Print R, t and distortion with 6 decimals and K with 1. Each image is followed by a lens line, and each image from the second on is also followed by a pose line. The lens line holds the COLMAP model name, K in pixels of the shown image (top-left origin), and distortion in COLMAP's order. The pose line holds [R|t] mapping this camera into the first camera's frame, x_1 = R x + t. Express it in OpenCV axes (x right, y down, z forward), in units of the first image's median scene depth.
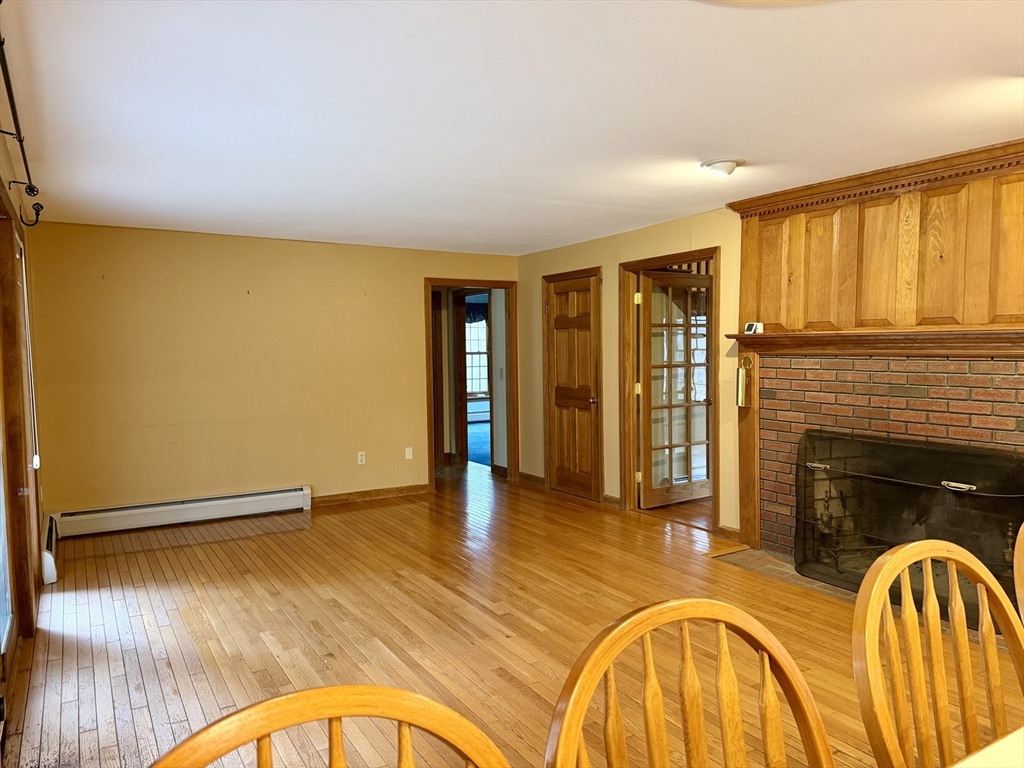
lens RADIAL K [[709.8, 0, 512.7], [0, 709.8, 389.0], [0, 0, 1]] dist [0.052497, -0.033188]
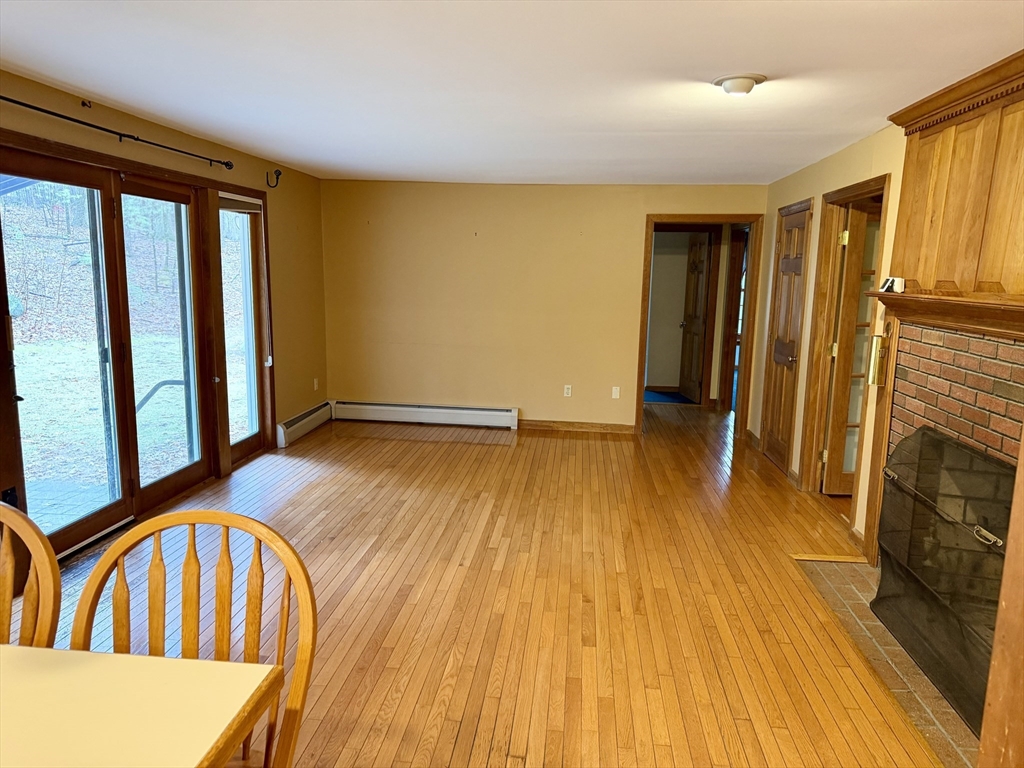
lens RADIAL K [[709.8, 0, 486.4], [0, 709.8, 387.1], [0, 0, 1]] dist [0.052497, -0.033188]
pose [[0.800219, 0.127473, -0.586003, 0.465775], [-0.068669, 0.990198, 0.121625, -0.041888], [0.595763, -0.057086, 0.801129, 0.126940]]
